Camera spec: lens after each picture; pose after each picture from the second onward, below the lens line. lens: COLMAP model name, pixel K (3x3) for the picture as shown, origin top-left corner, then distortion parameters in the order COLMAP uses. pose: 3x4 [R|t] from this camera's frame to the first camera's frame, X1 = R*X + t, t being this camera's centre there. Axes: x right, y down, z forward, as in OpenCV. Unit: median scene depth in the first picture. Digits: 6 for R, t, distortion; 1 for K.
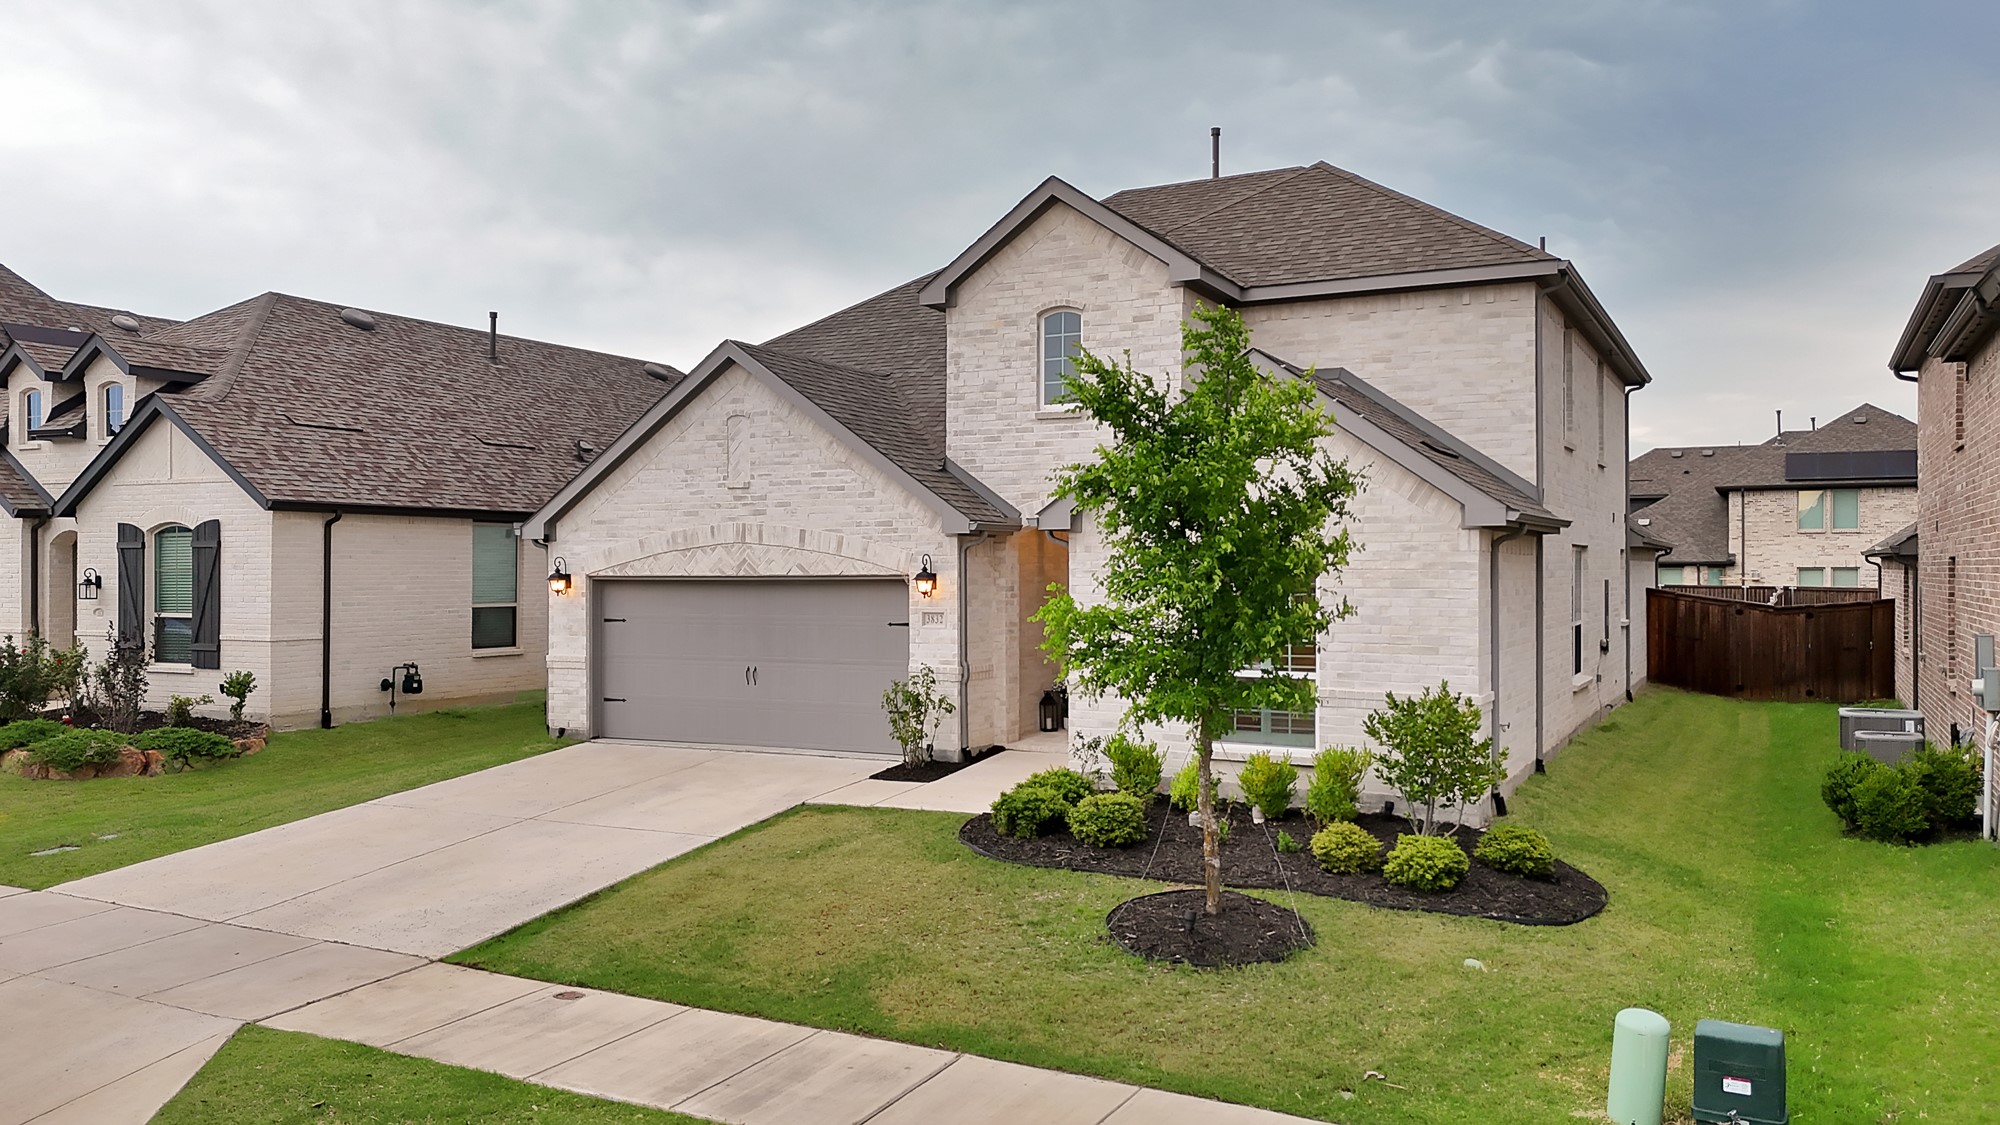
lens RADIAL K [[1477.0, 0, 994.8], [0, 1477.0, 559.1], [0, 0, 1]] dist [0.050555, -0.014386]
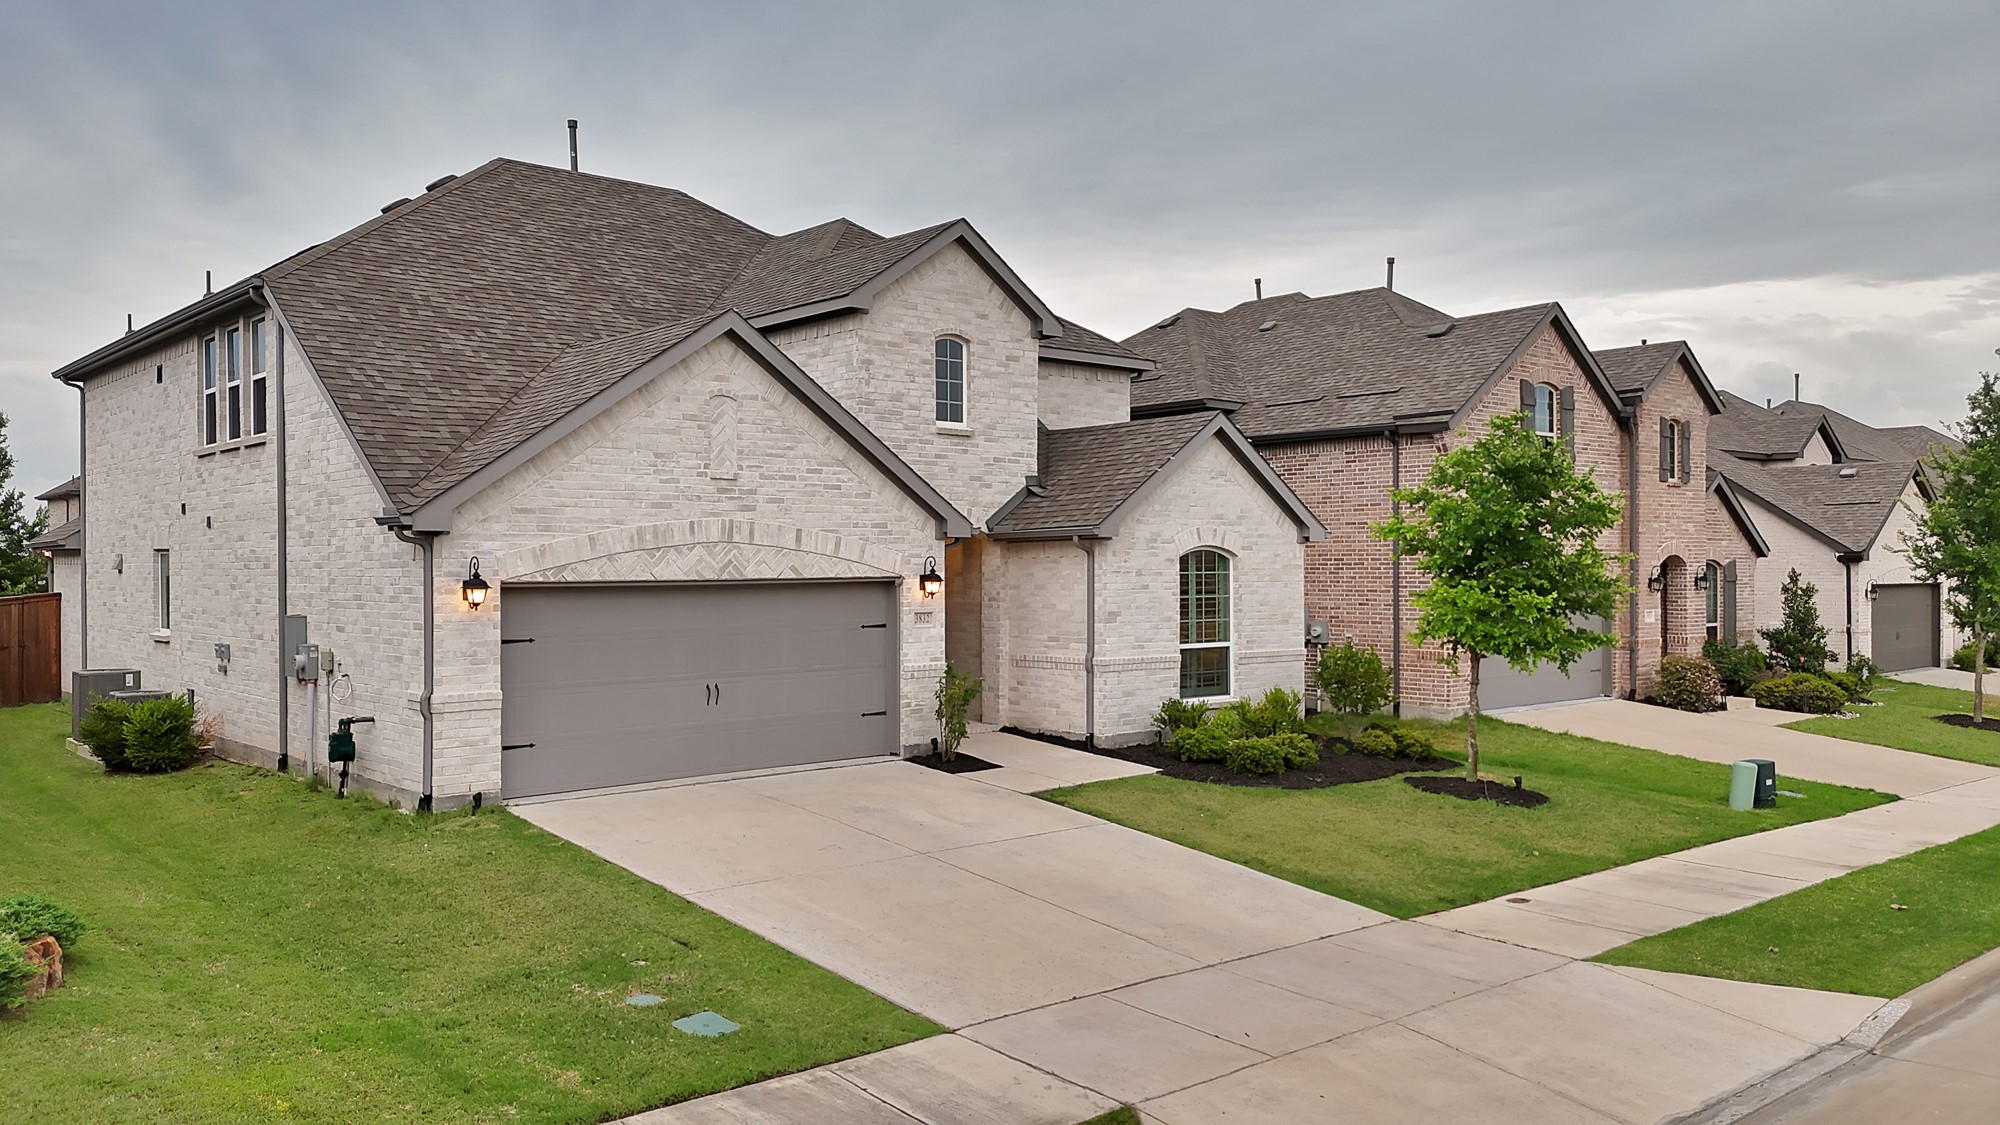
lens RADIAL K [[1477.0, 0, 995.1], [0, 1477.0, 568.4], [0, 0, 1]] dist [0.050555, -0.014386]
pose [[0.365543, -0.002576, 0.930791, -0.947556], [-0.003104, 0.999987, 0.003987, 0.000781], [-0.930789, -0.004347, 0.365530, 0.543904]]
